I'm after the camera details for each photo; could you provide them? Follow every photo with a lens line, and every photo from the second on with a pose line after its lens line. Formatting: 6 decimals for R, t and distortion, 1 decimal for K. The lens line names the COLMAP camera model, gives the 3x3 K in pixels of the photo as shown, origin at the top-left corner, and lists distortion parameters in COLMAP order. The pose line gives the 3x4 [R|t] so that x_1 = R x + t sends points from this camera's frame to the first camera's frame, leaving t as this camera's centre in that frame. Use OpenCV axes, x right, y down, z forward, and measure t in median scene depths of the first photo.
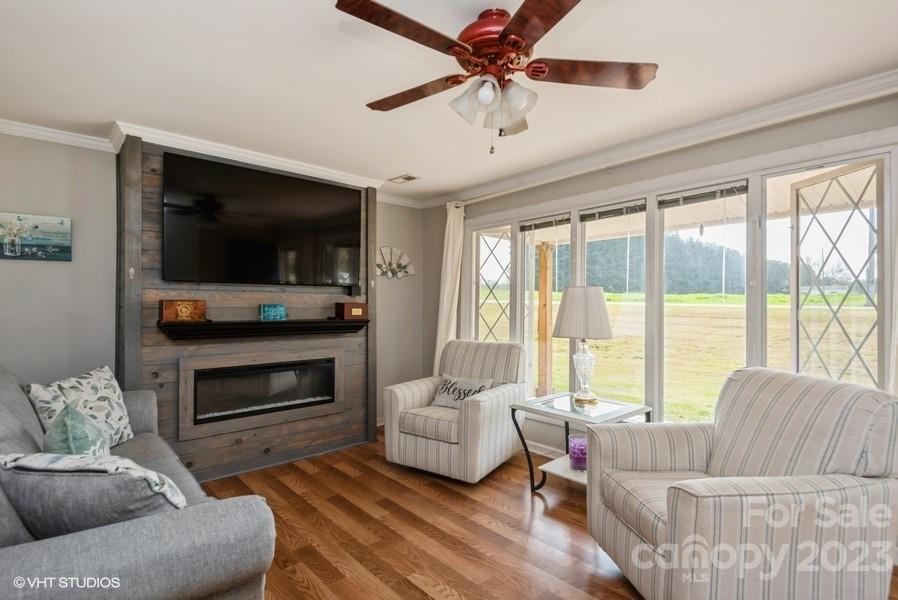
lens RADIAL K [[439.2, 0, 453.7], [0, 439.2, 304.0], [0, 0, 1]] dist [0.006151, -0.003479]
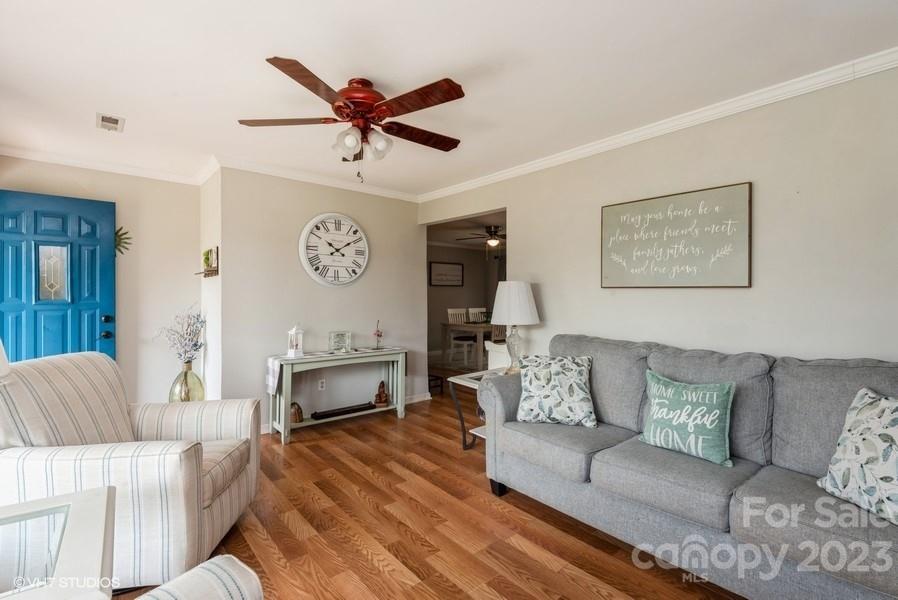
lens RADIAL K [[413.9, 0, 444.7], [0, 413.9, 297.6], [0, 0, 1]] dist [0.002886, -0.000686]
pose [[-0.999255, -0.006038, 0.038106, -0.115980], [-0.005966, 0.999980, 0.001986, 0.006725], [-0.038117, 0.001757, -0.999272, 1.163837]]
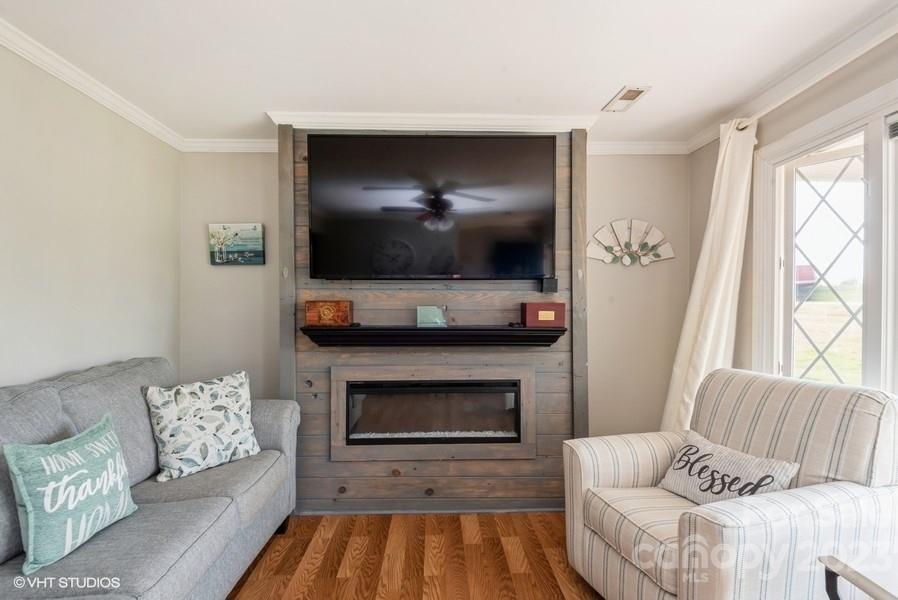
lens RADIAL K [[439.2, 0, 453.1], [0, 439.2, 306.4], [0, 0, 1]] dist [0.006151, -0.003479]
pose [[0.758134, -0.005945, -0.652072, 0.123876], [0.004397, 0.999982, -0.004005, 0.006133], [0.652084, 0.000169, 0.758147, 0.441382]]
